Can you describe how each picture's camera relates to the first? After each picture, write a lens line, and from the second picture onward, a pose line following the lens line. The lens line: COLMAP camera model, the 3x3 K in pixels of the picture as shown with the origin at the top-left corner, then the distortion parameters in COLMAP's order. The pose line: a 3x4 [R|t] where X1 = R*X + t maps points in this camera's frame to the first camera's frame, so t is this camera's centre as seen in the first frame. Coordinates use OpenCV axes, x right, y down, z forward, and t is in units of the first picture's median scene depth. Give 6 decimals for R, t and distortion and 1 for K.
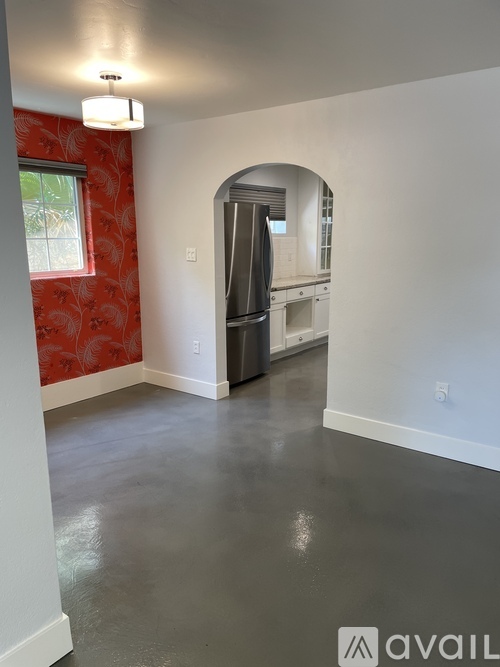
lens RADIAL K [[499.5, 0, 250.8], [0, 499.5, 335.8], [0, 0, 1]] dist [0.053867, -0.000151]
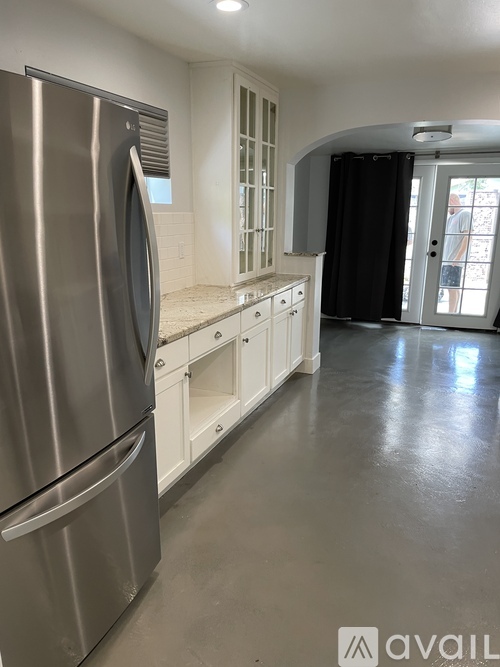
lens RADIAL K [[499.5, 0, 251.7], [0, 499.5, 332.6], [0, 0, 1]] dist [0.053867, -0.000151]
pose [[0.964778, -0.054504, 0.257356, 0.012047], [0.042279, 0.997710, 0.052803, -0.106354], [-0.259645, -0.040062, 0.964873, 0.520293]]
